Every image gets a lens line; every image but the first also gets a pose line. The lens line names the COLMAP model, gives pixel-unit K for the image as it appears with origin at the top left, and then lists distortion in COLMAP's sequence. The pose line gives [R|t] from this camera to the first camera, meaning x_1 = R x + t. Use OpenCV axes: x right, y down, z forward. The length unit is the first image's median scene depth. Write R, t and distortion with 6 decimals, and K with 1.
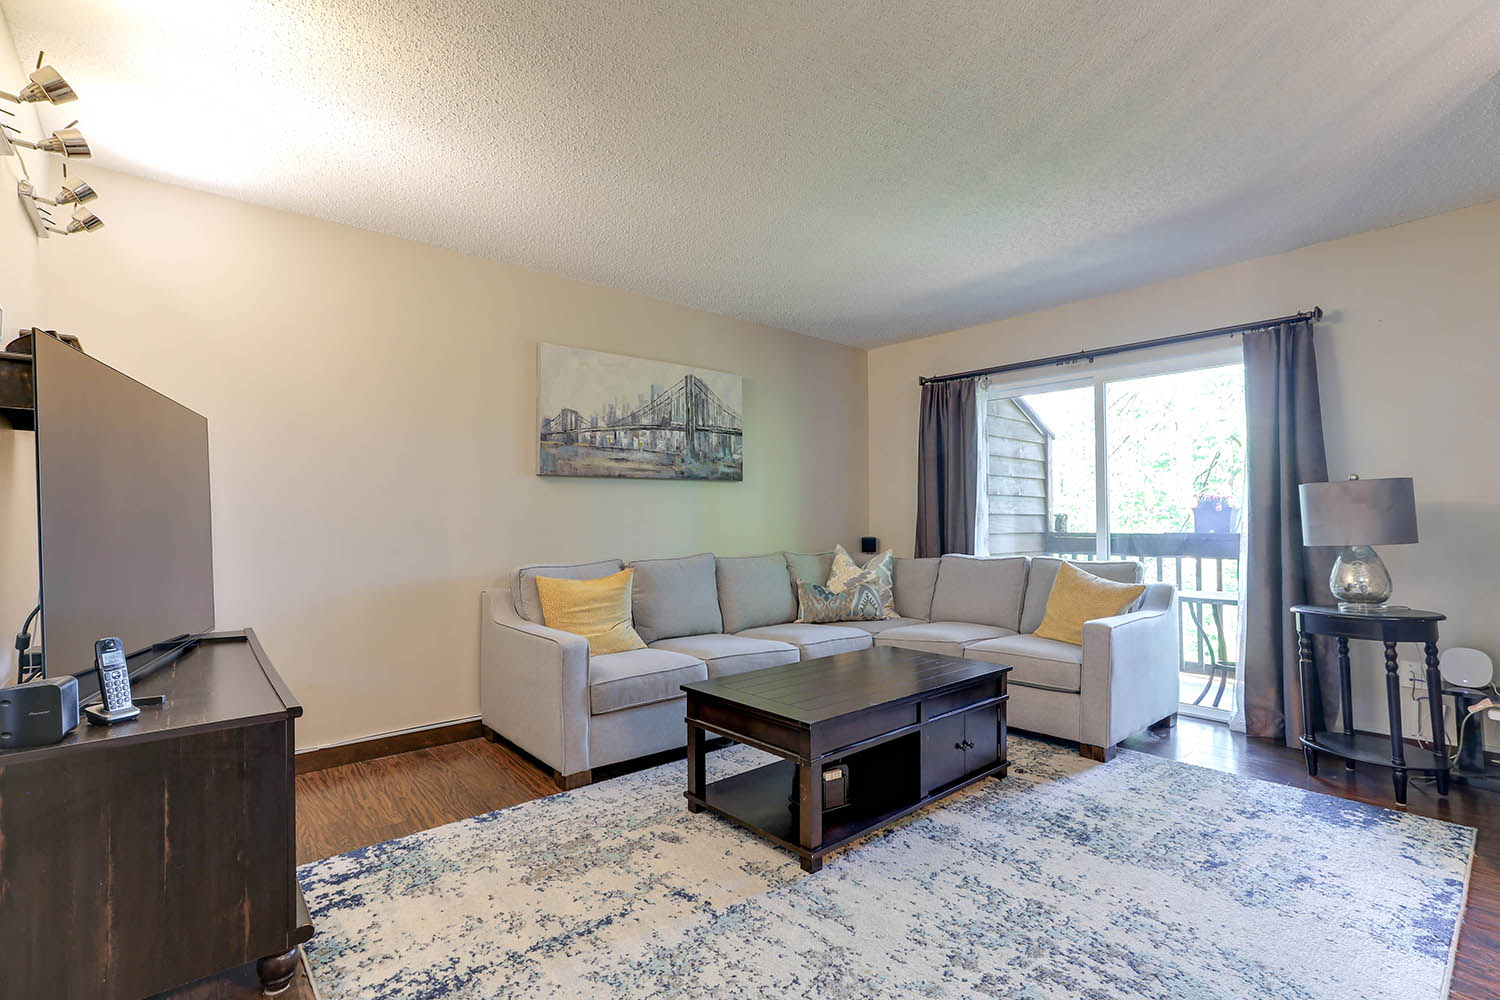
lens RADIAL K [[675.0, 0, 747.9], [0, 675.0, 503.4], [0, 0, 1]] dist [-0.042356, 0.022543]
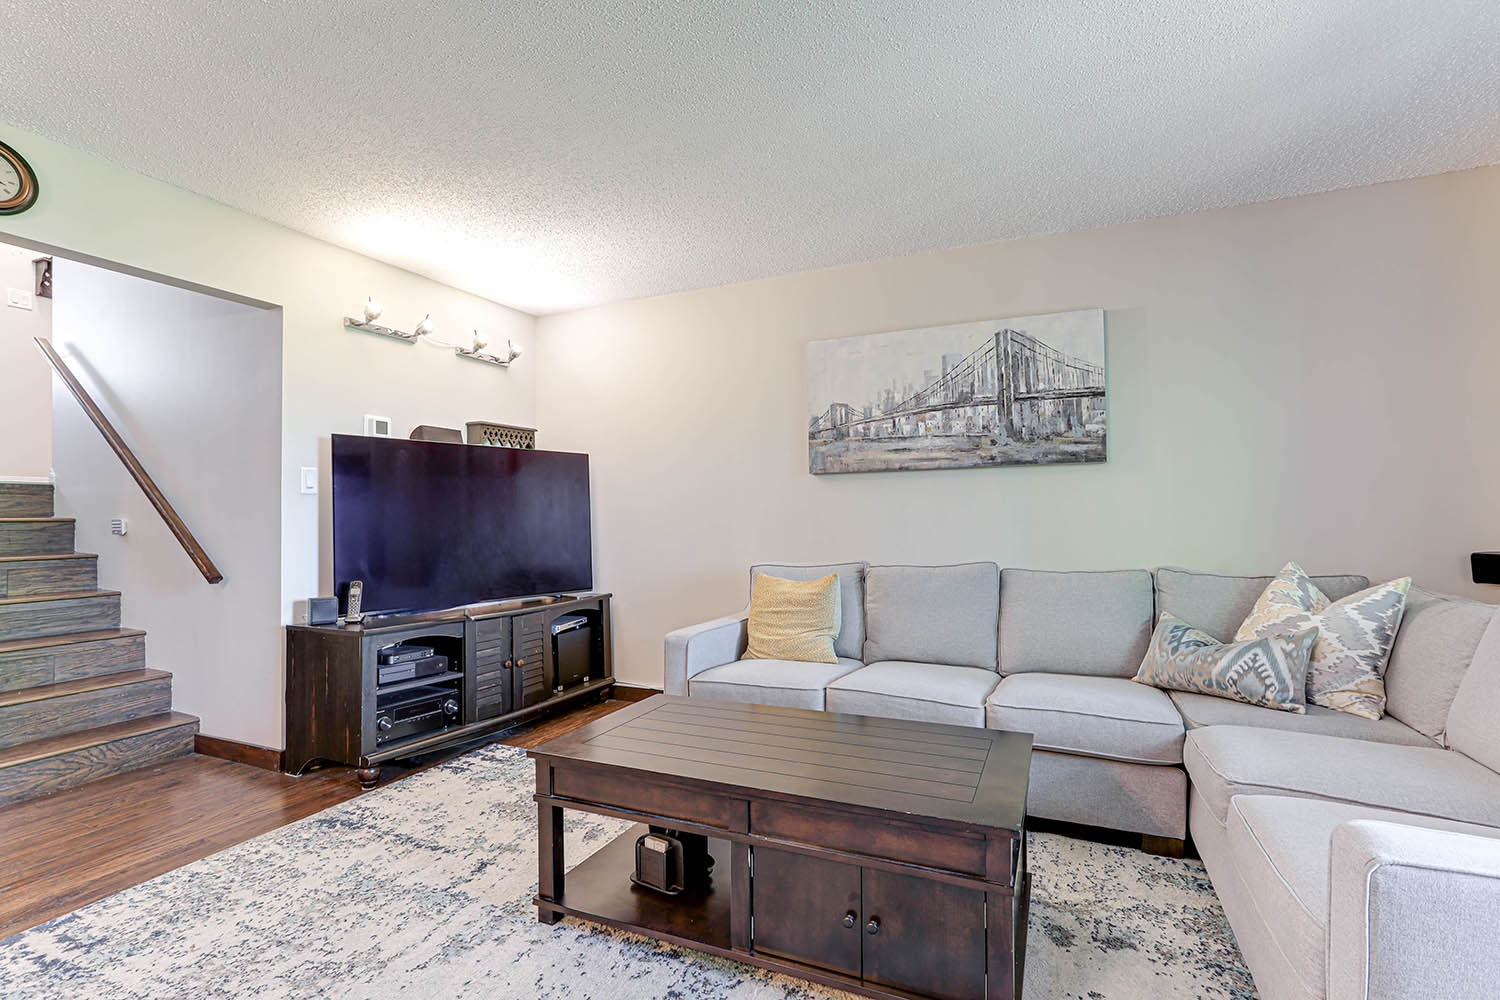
lens RADIAL K [[675.0, 0, 747.9], [0, 675.0, 503.4], [0, 0, 1]] dist [-0.042356, 0.022543]
pose [[0.448336, -0.023068, -0.893567, 0.490781], [0.022510, 0.999641, -0.014513, 0.012411], [0.893582, -0.013608, 0.448695, 0.418230]]
